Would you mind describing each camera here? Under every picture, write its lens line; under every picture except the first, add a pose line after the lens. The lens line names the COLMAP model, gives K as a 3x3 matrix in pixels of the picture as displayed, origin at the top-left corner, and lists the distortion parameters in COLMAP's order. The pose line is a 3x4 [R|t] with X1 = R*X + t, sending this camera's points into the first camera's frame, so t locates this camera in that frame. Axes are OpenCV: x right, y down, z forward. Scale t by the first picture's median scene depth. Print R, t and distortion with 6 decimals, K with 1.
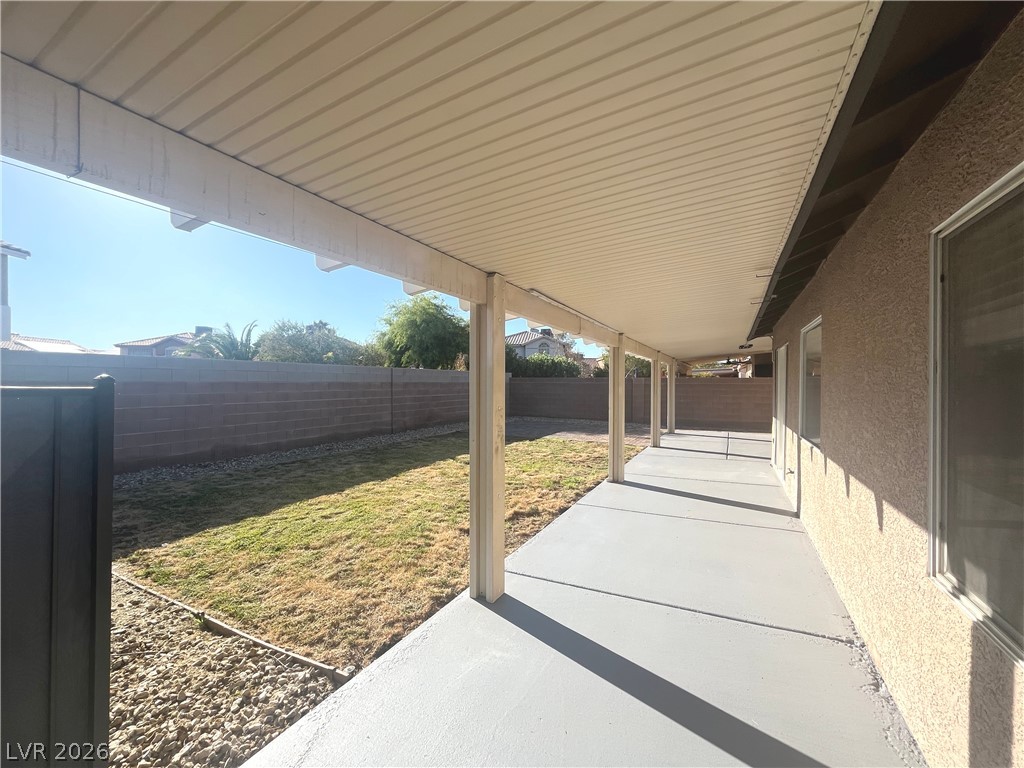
lens RADIAL K [[410.7, 0, 510.7], [0, 410.7, 384.0], [0, 0, 1]] dist [-0.000618, 0.000033]
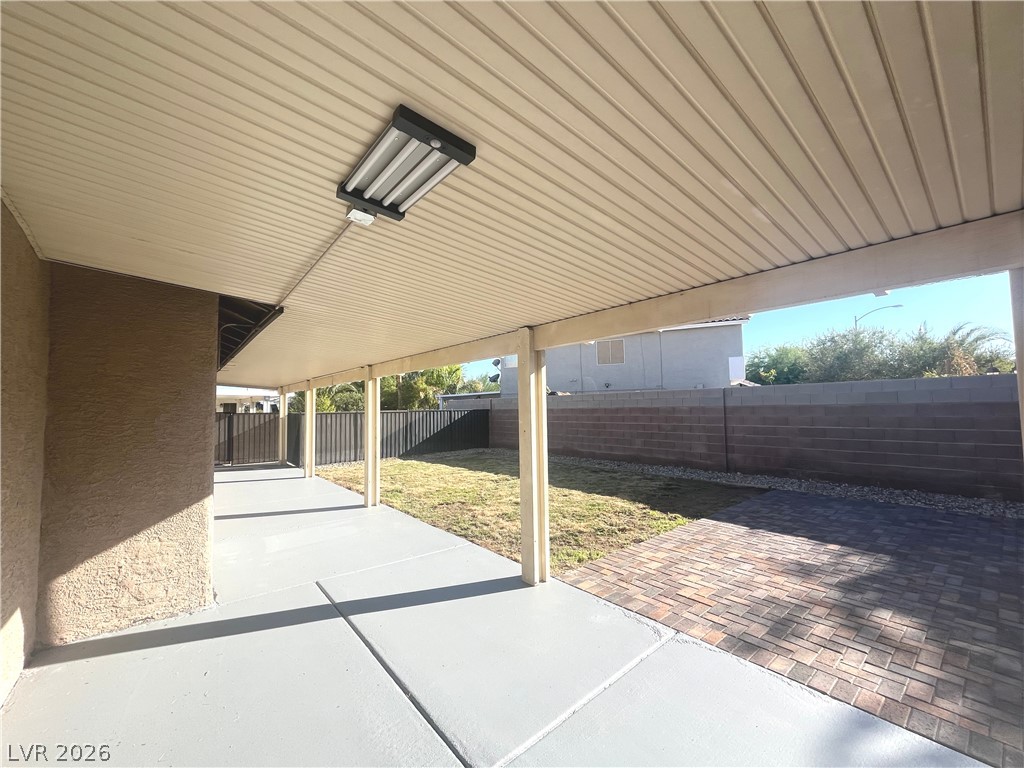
lens RADIAL K [[410.7, 0, 510.0], [0, 410.7, 383.9], [0, 0, 1]] dist [-0.000618, 0.000033]
pose [[-0.370271, -0.042990, -0.927928, 0.711535], [0.018305, 0.998397, -0.053559, -0.014584], [0.928743, -0.036817, -0.368891, 1.095579]]
